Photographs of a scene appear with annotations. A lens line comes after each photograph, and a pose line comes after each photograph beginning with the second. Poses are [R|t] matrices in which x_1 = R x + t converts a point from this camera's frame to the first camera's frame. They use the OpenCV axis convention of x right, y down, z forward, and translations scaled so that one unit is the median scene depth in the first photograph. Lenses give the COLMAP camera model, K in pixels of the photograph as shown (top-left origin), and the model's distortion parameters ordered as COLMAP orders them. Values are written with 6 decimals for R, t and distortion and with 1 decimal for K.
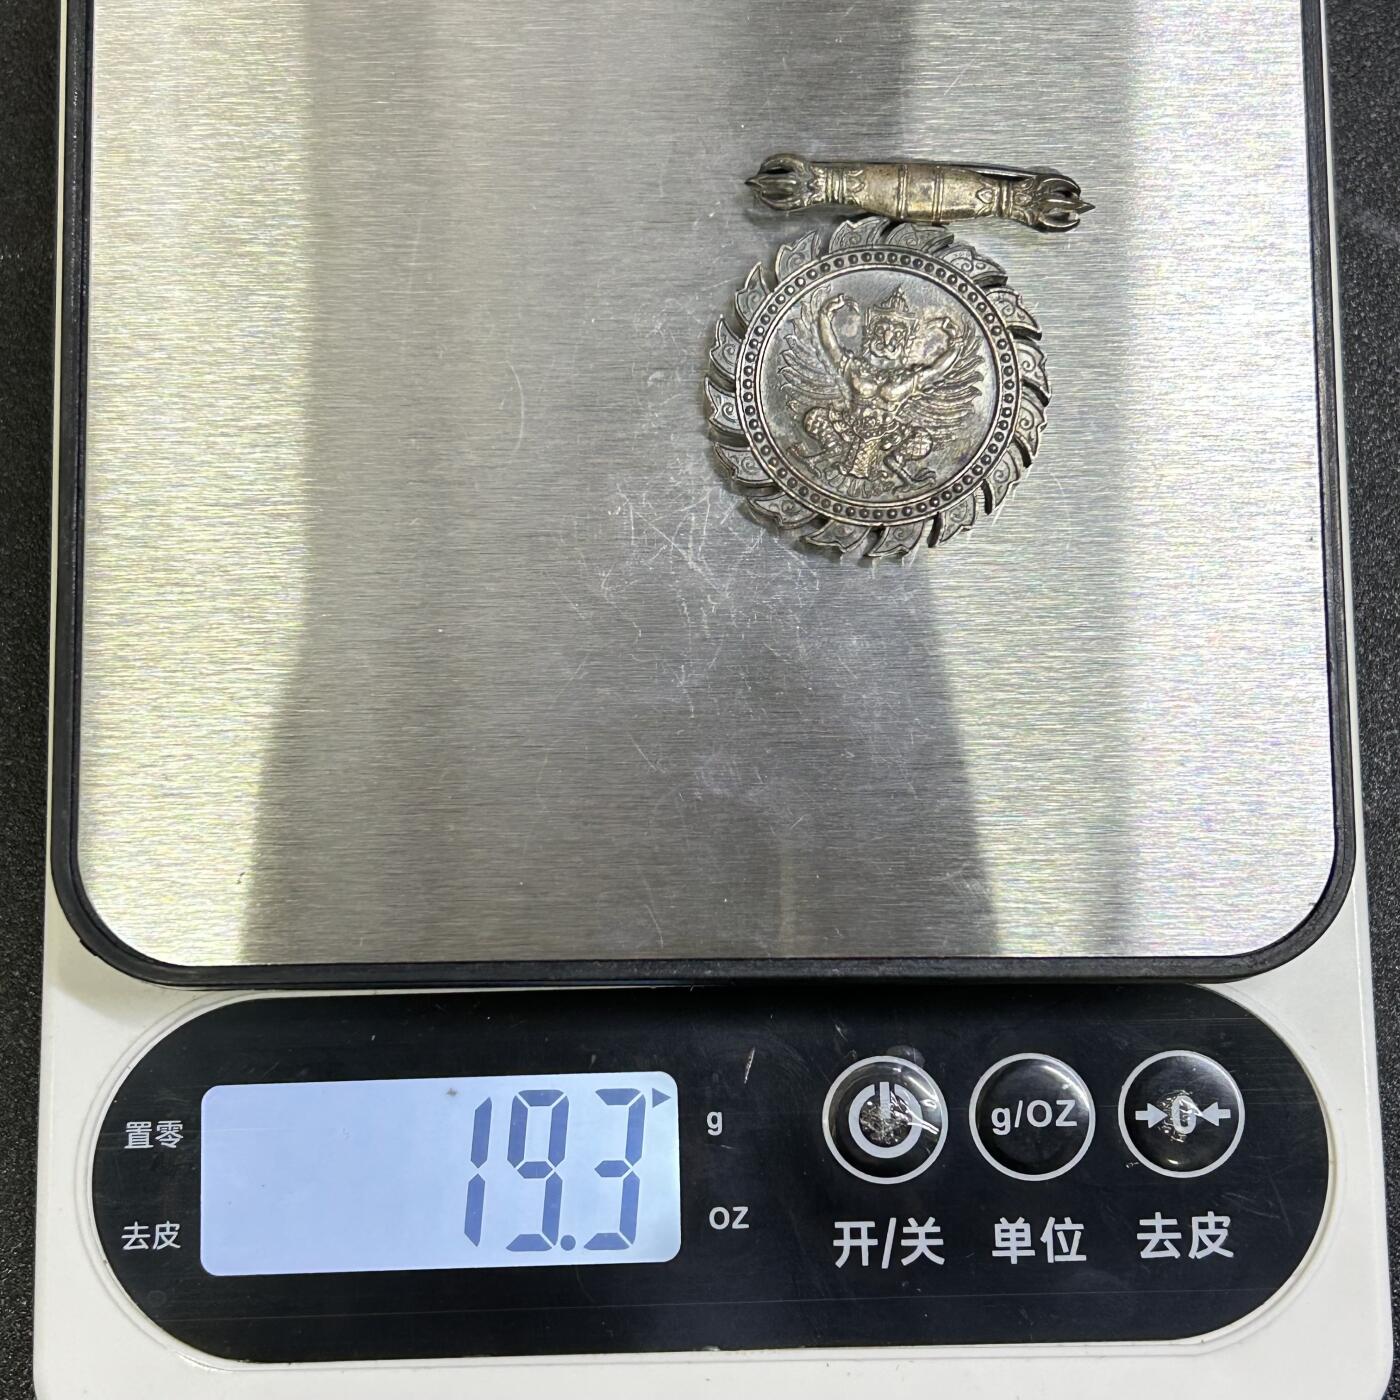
lens RADIAL K [[2772.3, 0, 700.0], [0, 2772.3, 700.0], [0, 0, 1]] dist [0.154218, -0.609616]
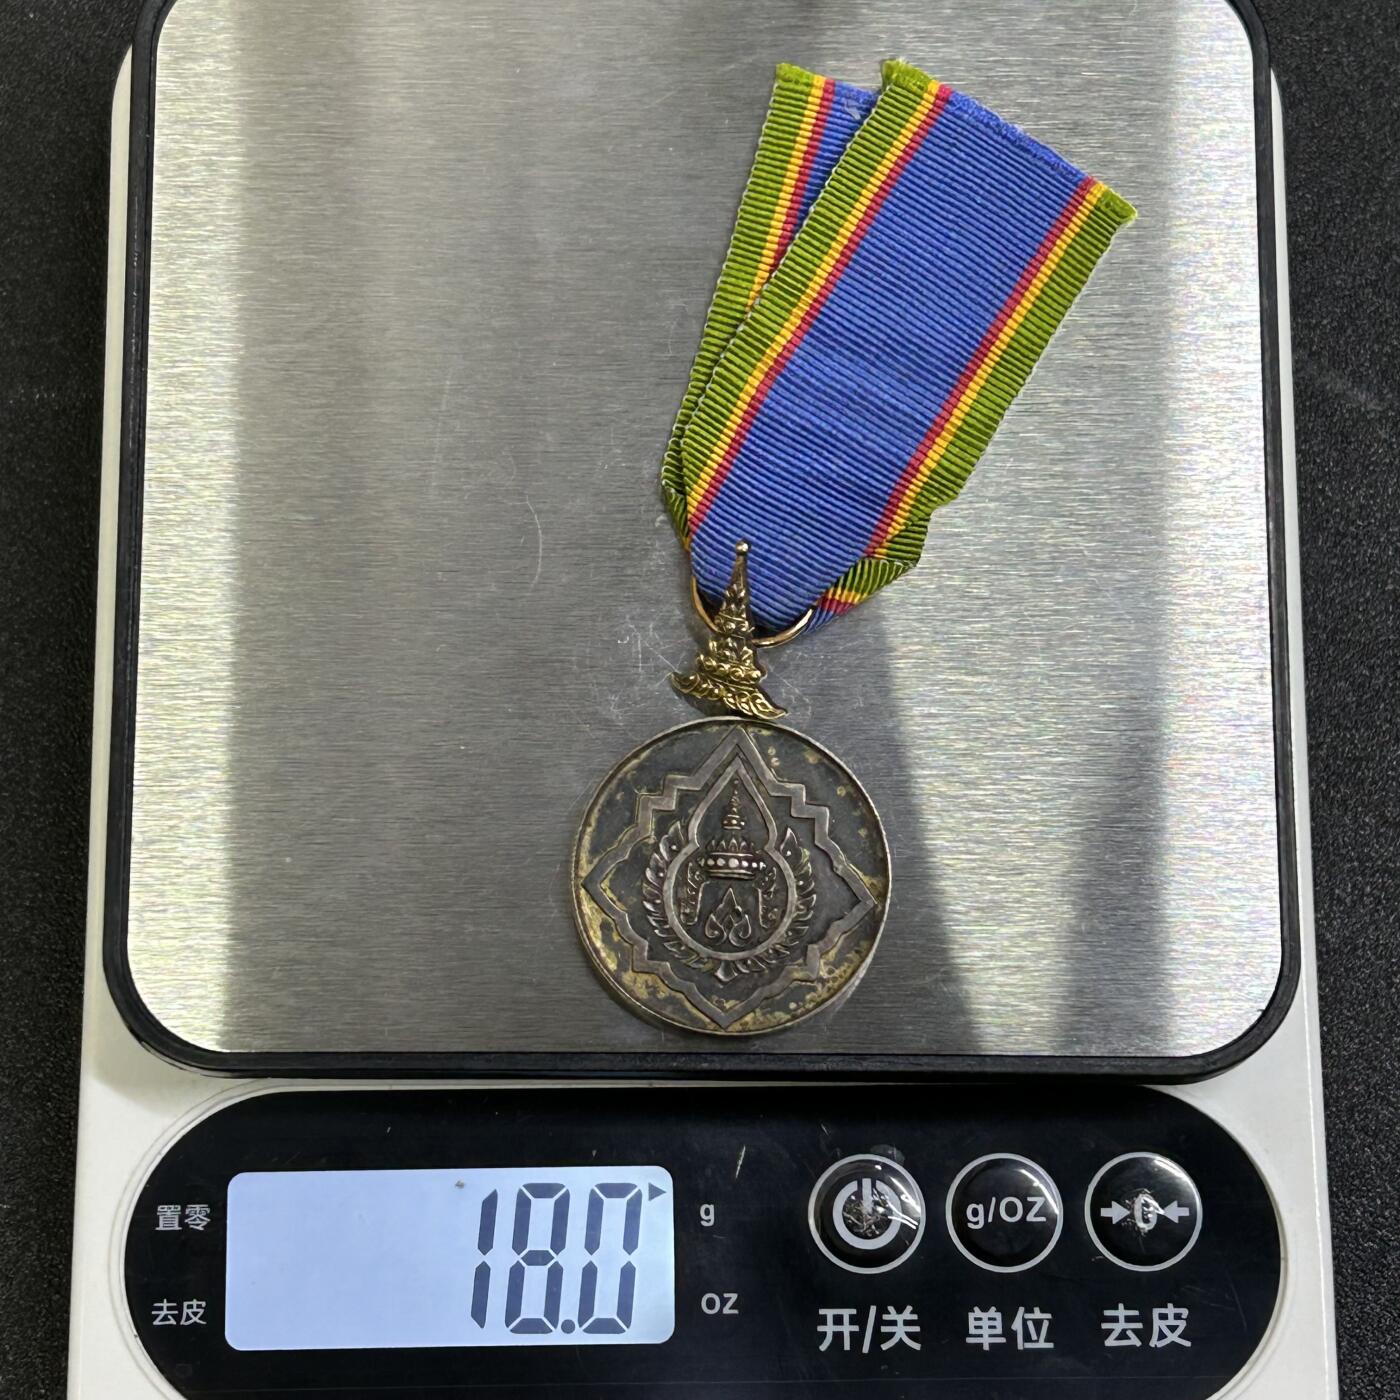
lens RADIAL K [[3935.0, 0, 698.1], [0, 3935.0, 606.5], [0, 0, 1]] dist [0.168094, -0.654718]
pose [[0.999731, 0.014926, 0.017725, -0.028737], [-0.013335, 0.996144, -0.086718, 0.051329], [-0.018951, 0.086458, 0.996075, -0.530593]]
